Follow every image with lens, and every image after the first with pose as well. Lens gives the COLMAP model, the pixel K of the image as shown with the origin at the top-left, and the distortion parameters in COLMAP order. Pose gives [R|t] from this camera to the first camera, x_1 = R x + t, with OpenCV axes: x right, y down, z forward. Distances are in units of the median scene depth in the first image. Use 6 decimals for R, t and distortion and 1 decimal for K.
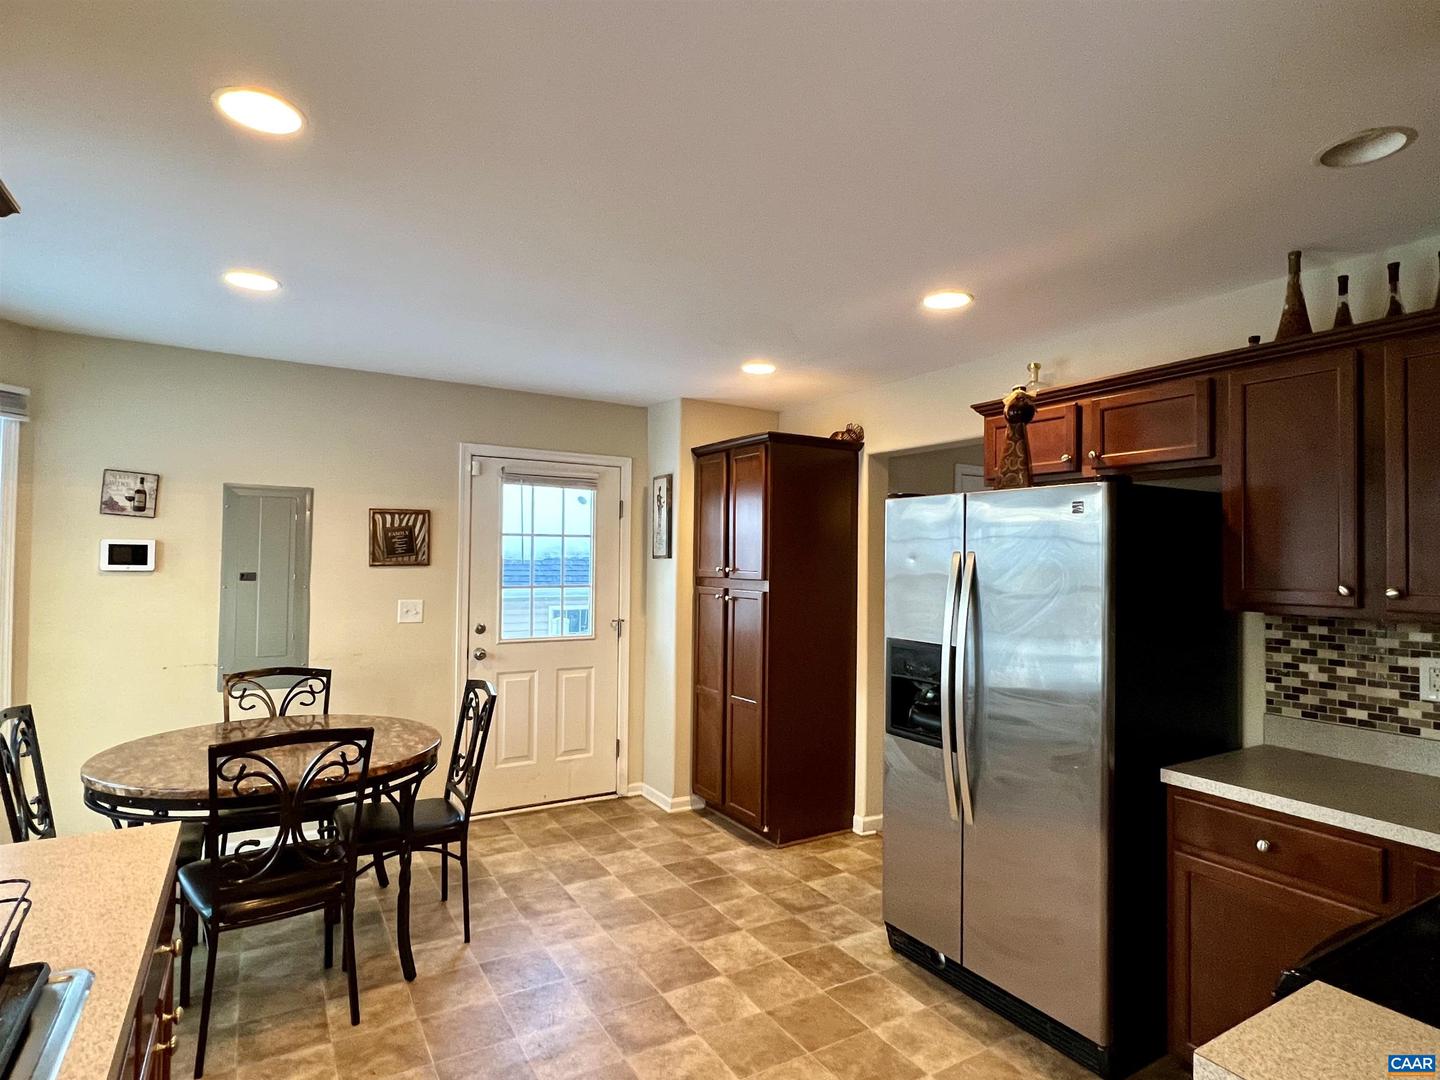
lens RADIAL K [[772.1, 0, 715.7], [0, 772.1, 545.9], [0, 0, 1]] dist [0.007699, 0.000976]
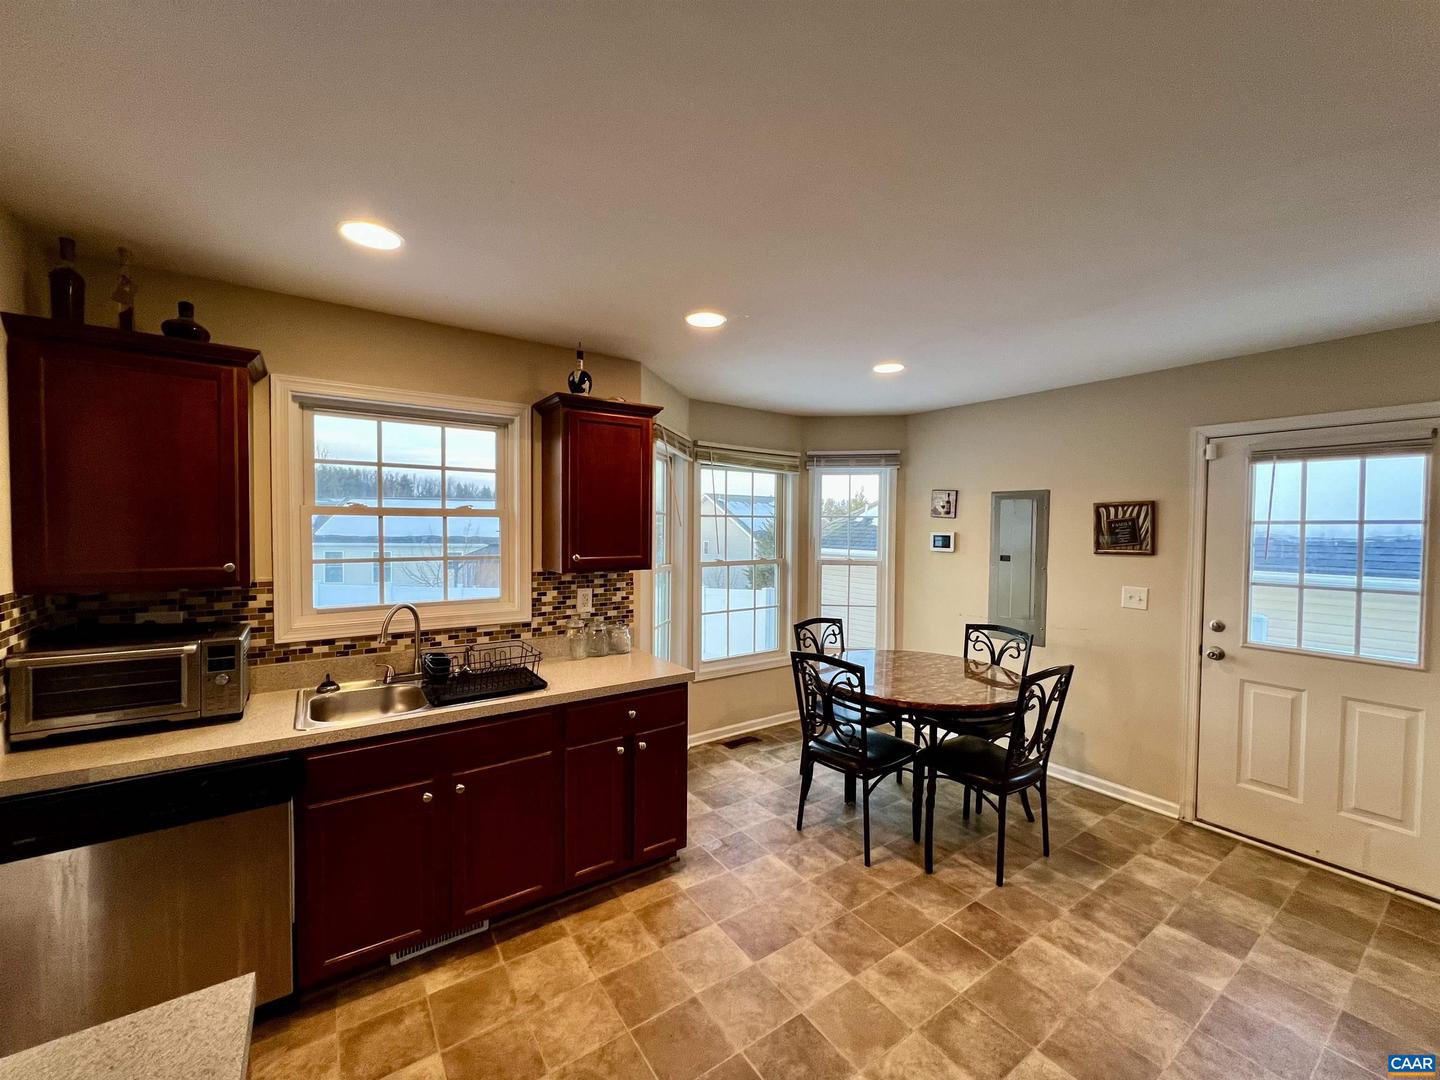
lens RADIAL K [[581.1, 0, 719.0], [0, 581.1, 538.6], [0, 0, 1]] dist [-0.000548, 0.000161]
pose [[0.070721, 0.012490, -0.997418, 0.385436], [0.010834, 0.999853, 0.013289, -0.014245], [0.997437, -0.011746, 0.070575, 0.408359]]
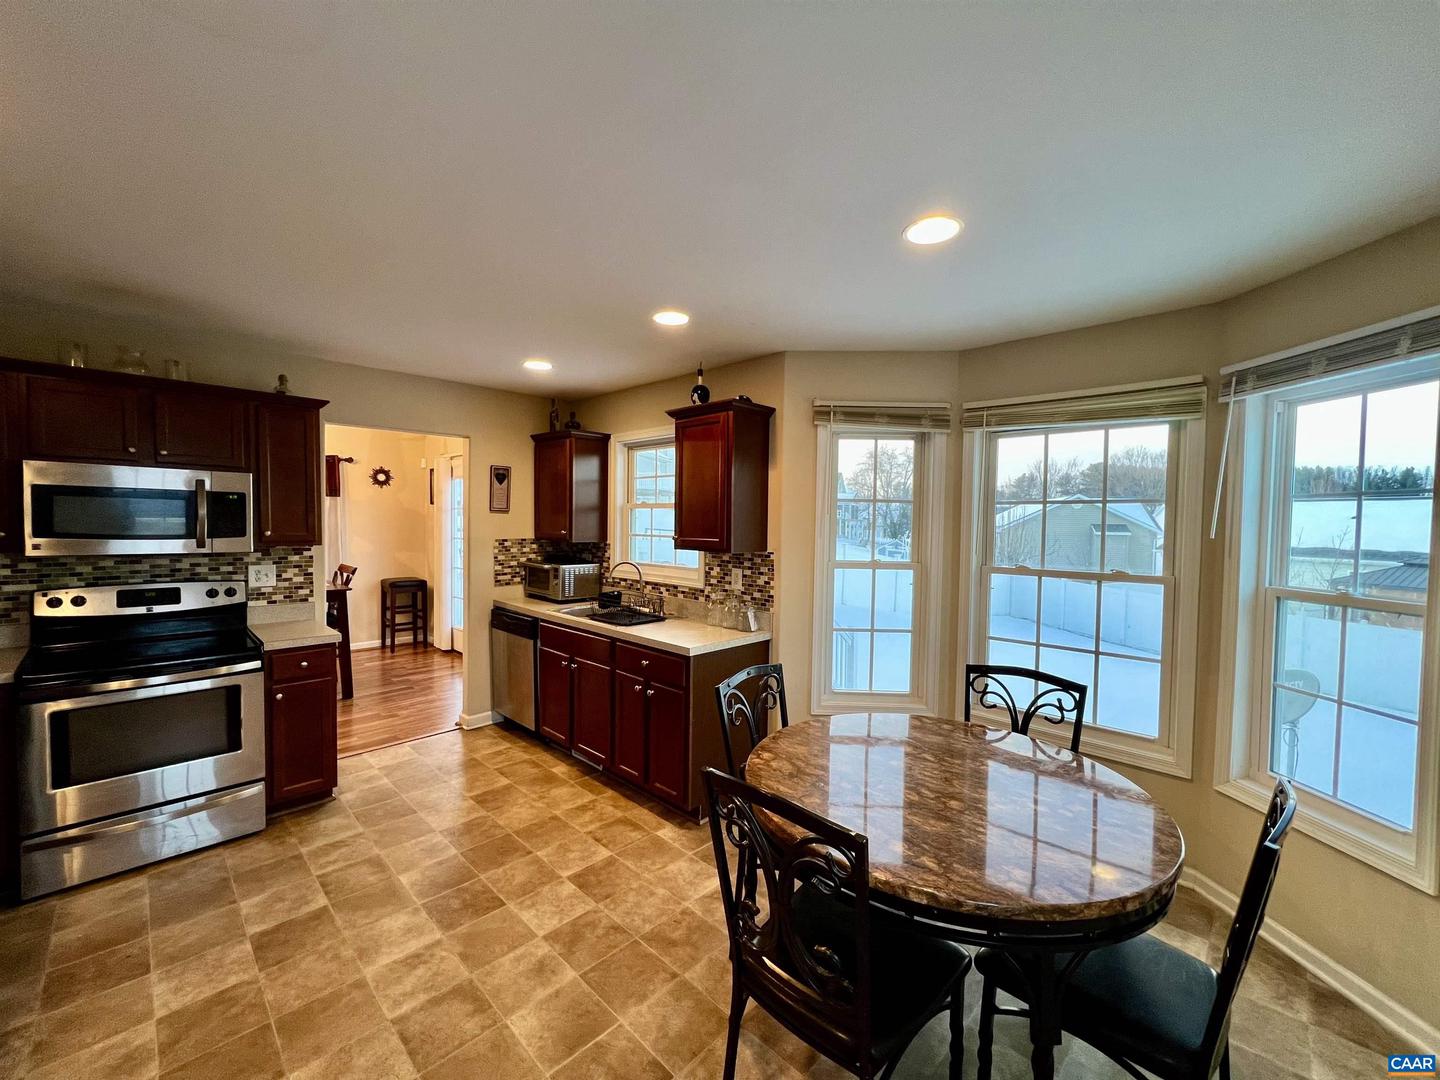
lens RADIAL K [[581.1, 0, 714.7], [0, 581.1, 538.7], [0, 0, 1]] dist [-0.000548, 0.000161]
pose [[-0.967922, -0.021141, -0.250358, -0.140165], [-0.023667, 0.999695, 0.007081, 0.009611], [0.250132, 0.012779, -0.968127, 1.128186]]
